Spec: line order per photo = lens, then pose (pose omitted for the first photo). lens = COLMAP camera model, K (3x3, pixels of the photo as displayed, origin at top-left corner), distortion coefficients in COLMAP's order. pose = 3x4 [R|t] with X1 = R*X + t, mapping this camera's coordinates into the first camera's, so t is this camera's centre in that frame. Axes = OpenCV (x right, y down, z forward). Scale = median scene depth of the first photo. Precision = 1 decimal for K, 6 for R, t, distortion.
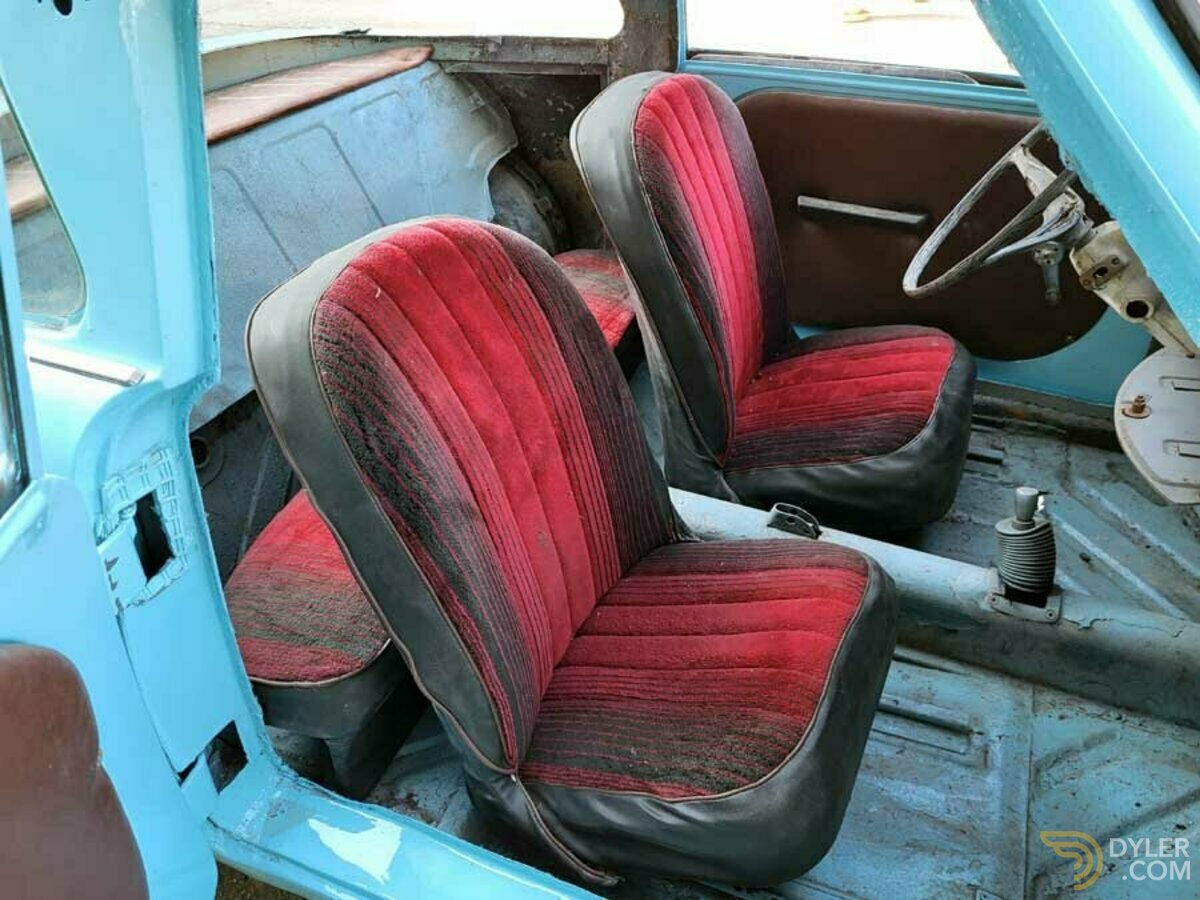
lens RADIAL K [[916.4, 0, 602.9], [0, 916.4, 444.0], [0, 0, 1]] dist [0.050407, -0.034327]
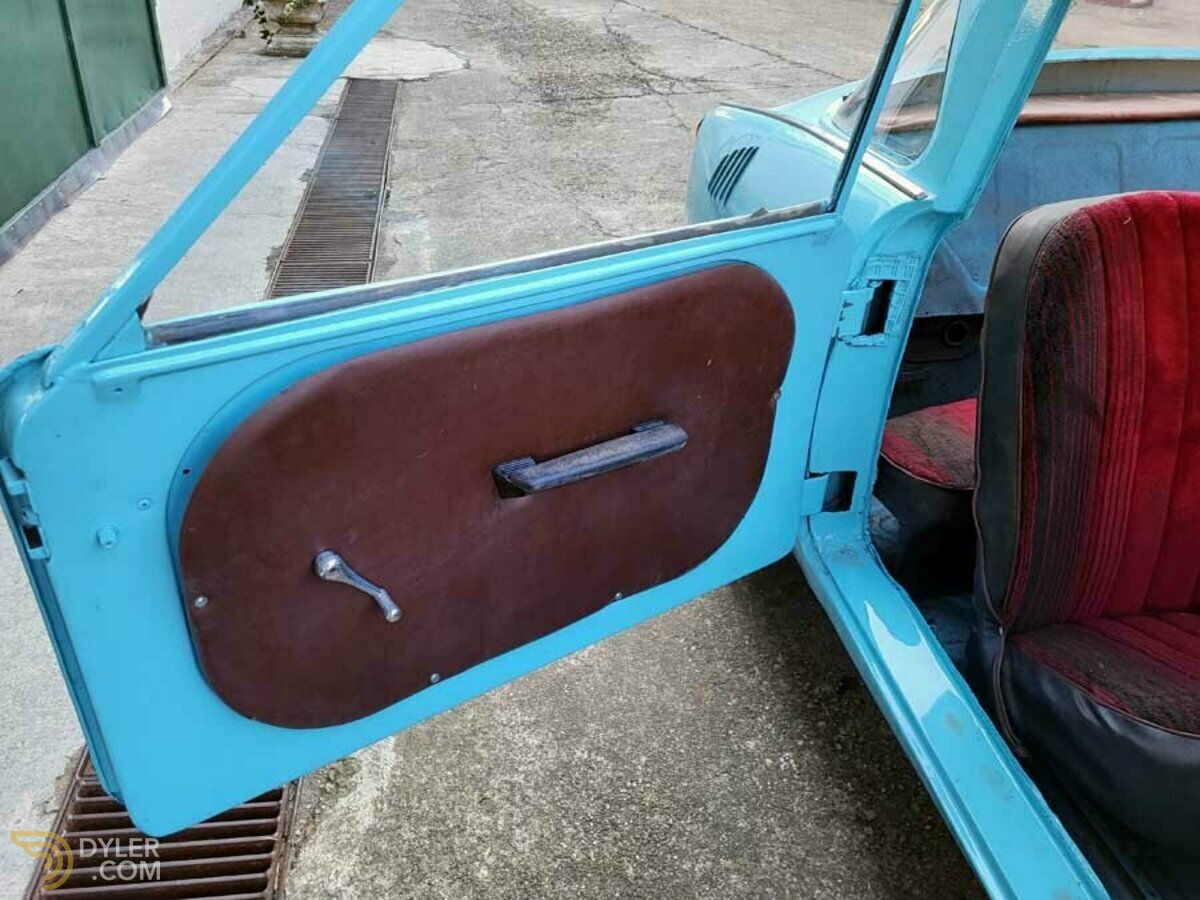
lens RADIAL K [[916.4, 0, 602.9], [0, 916.4, 444.0], [0, 0, 1]] dist [0.050407, -0.034327]
pose [[0.525253, 0.457764, -0.717330, 0.427342], [-0.498052, 0.848885, 0.177025, 0.225025], [0.689966, 0.264284, 0.673870, -0.256177]]
